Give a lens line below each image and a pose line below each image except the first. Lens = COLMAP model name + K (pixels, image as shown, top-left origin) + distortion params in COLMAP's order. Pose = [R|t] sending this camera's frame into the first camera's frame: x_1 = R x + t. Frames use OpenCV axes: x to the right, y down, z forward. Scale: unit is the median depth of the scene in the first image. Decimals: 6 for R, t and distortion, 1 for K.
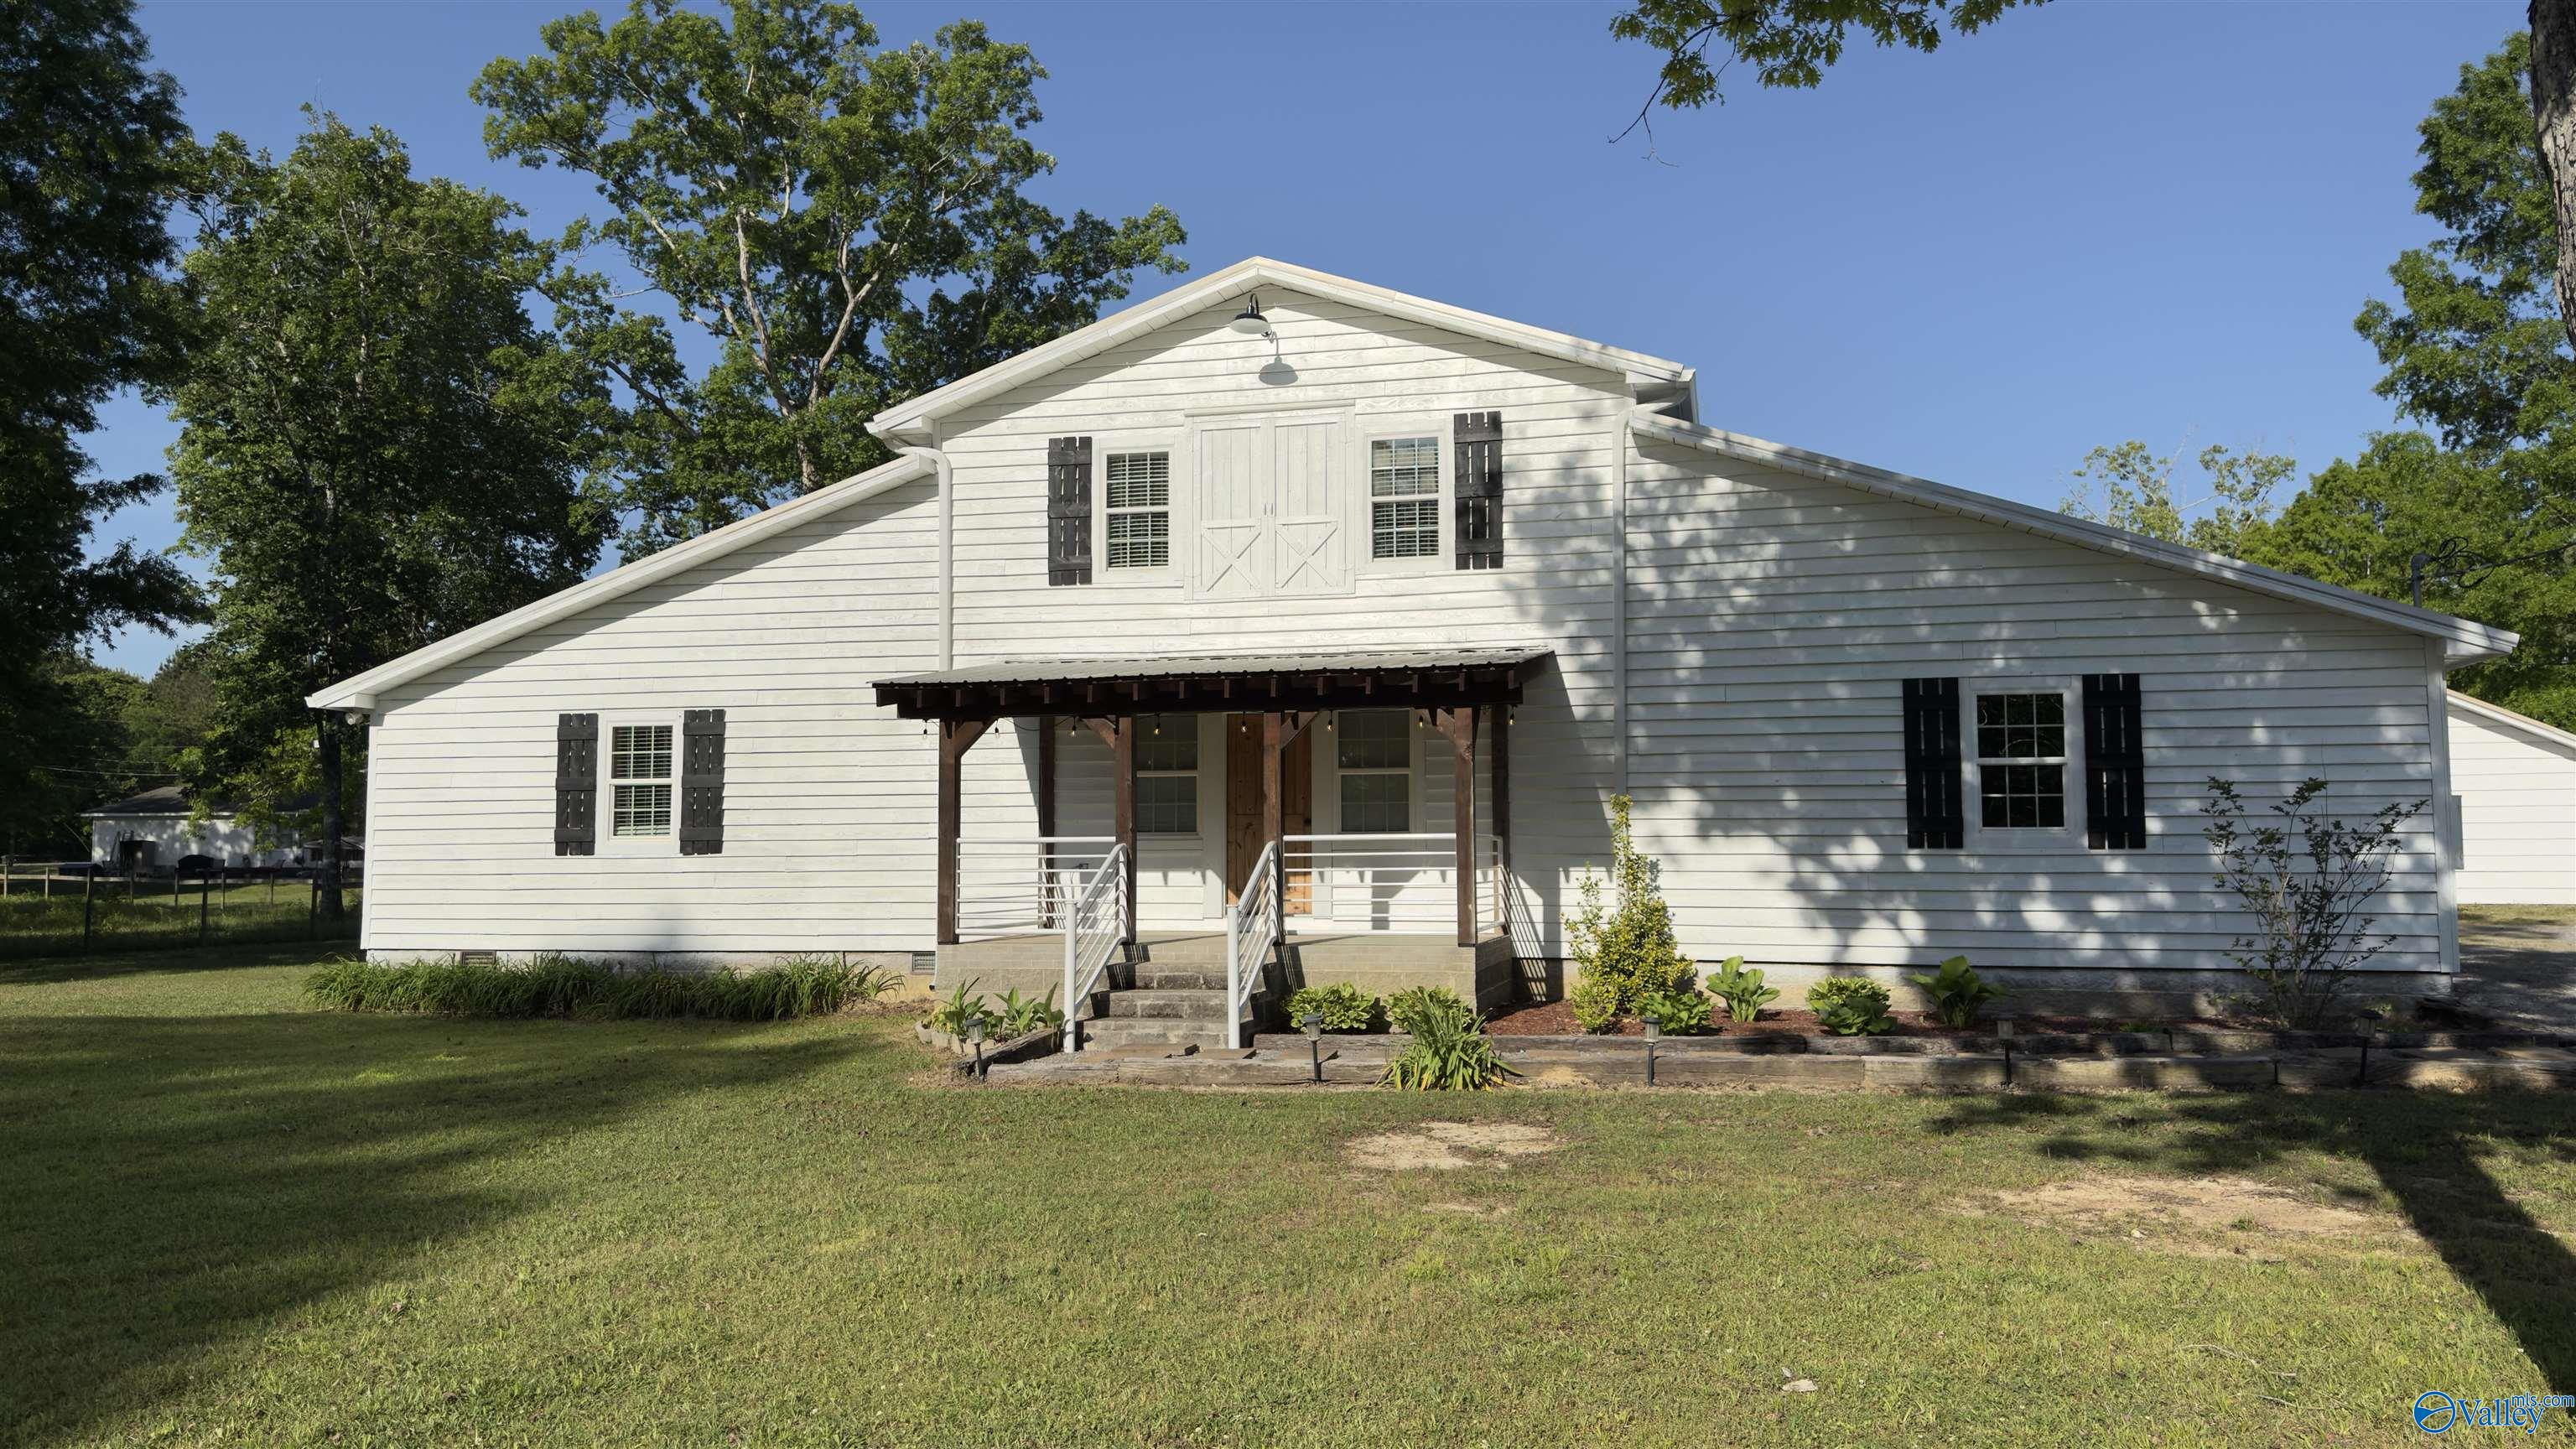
lens RADIAL K [[1779.9, 0, 1288.0], [0, 1779.9, 724.5], [0, 0, 1]] dist [0.107025, -0.141687]
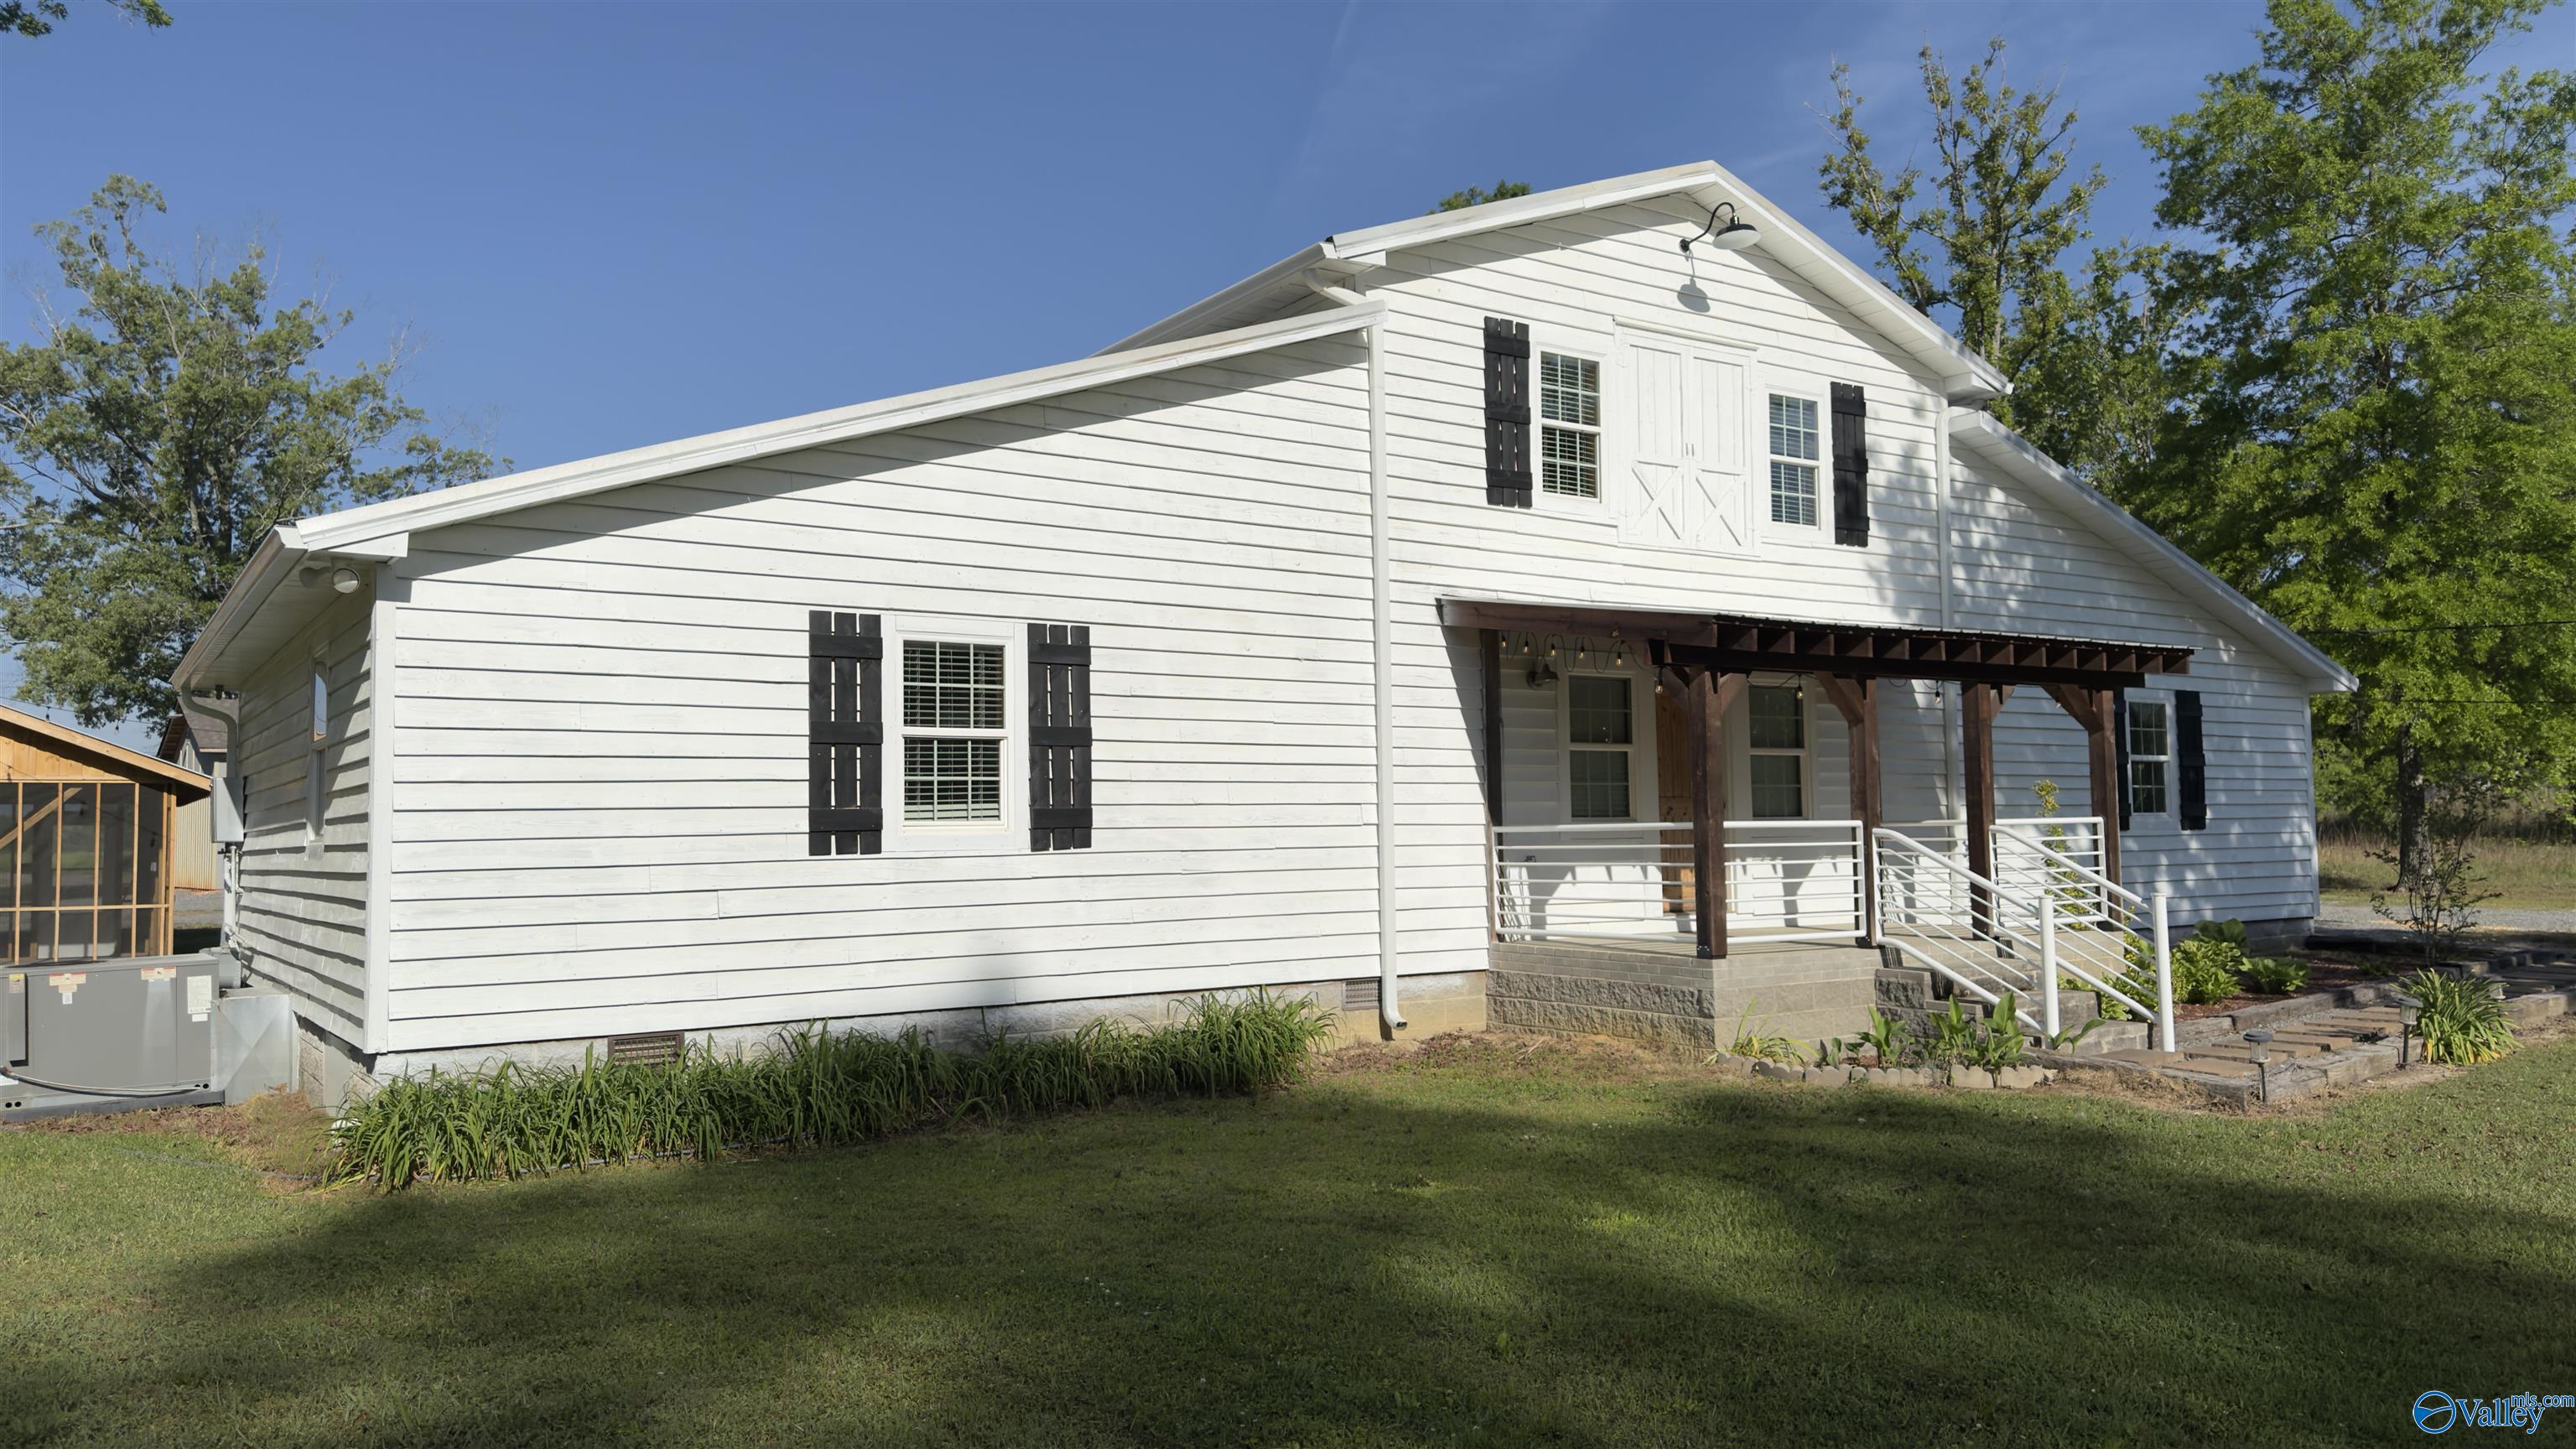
lens RADIAL K [[1791.3, 0, 1288.0], [0, 1791.3, 724.5], [0, 0, 1]] dist [0.172423, -0.328555]
pose [[0.670546, 0.040603, 0.740756, -0.768287], [-0.042530, 0.998963, -0.016258, 0.035534], [-0.740648, -0.020603, 0.671578, 0.523966]]
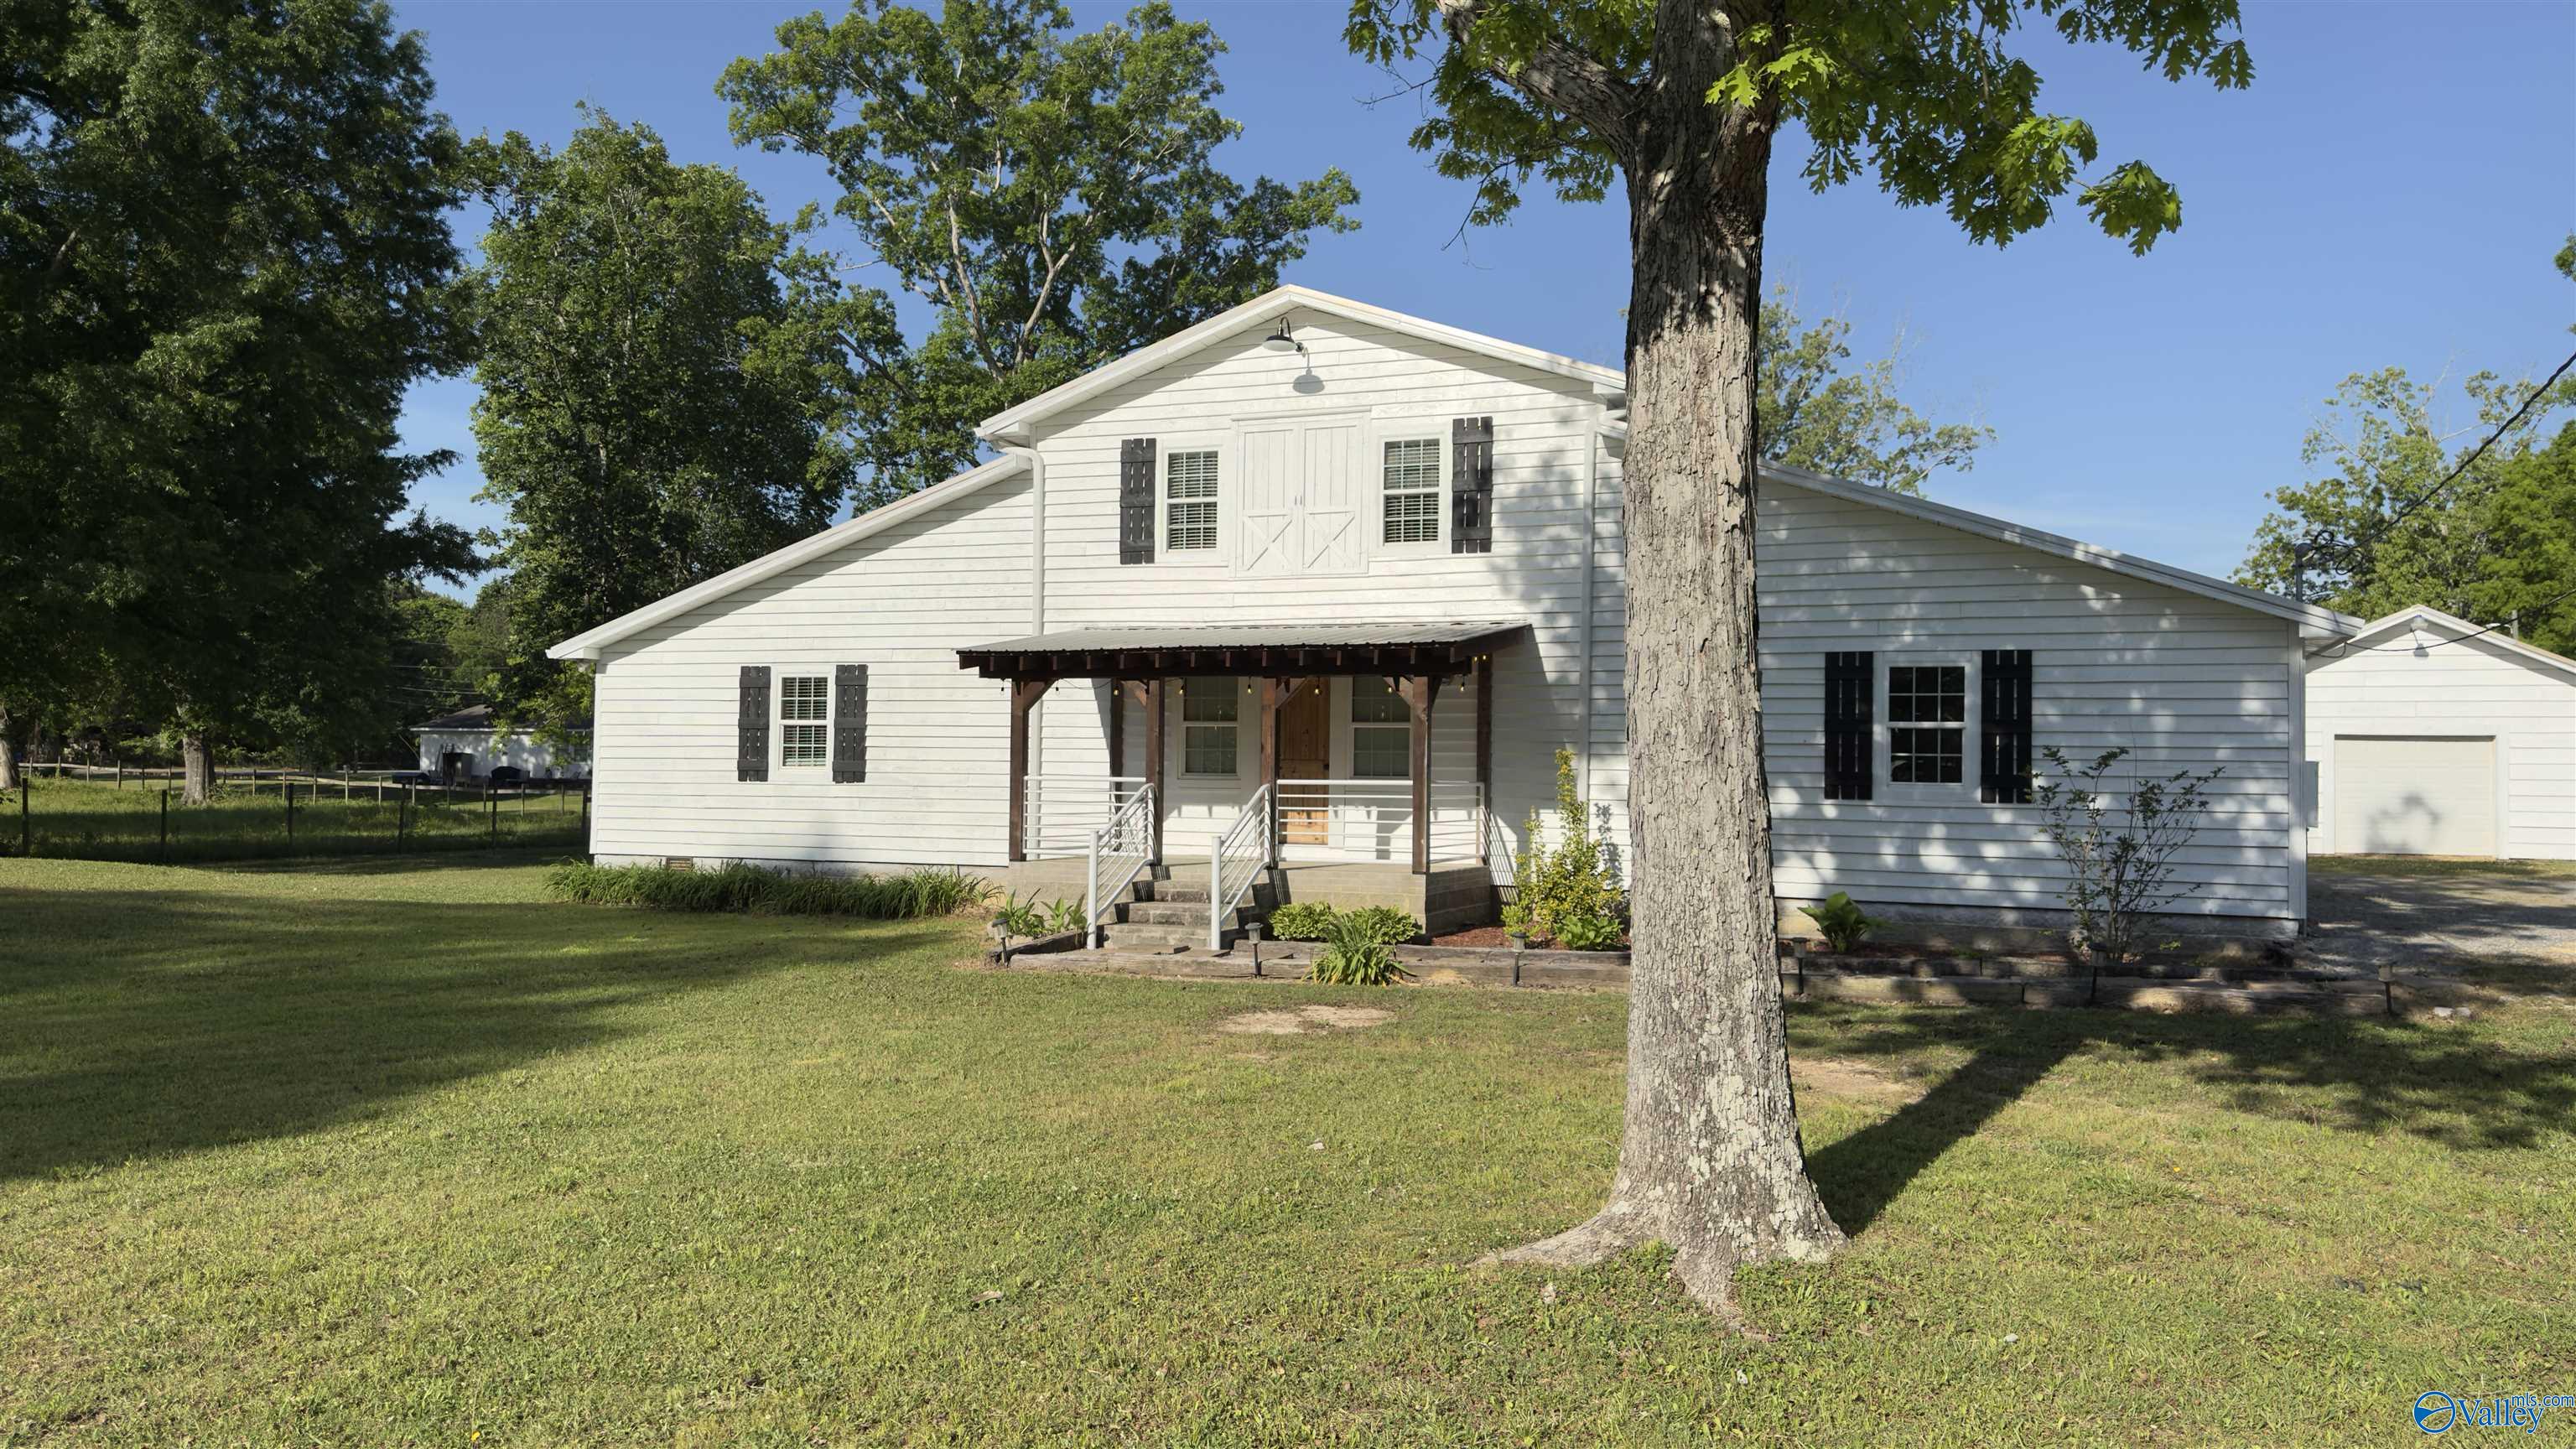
lens RADIAL K [[1791.3, 0, 1288.0], [0, 1791.3, 724.5], [0, 0, 1]] dist [0.172423, -0.328555]
pose [[0.989305, 0.013659, -0.145217, 0.150249], [-0.007497, 0.999051, 0.042898, -0.022904], [0.145666, -0.041351, 0.988469, -0.172917]]
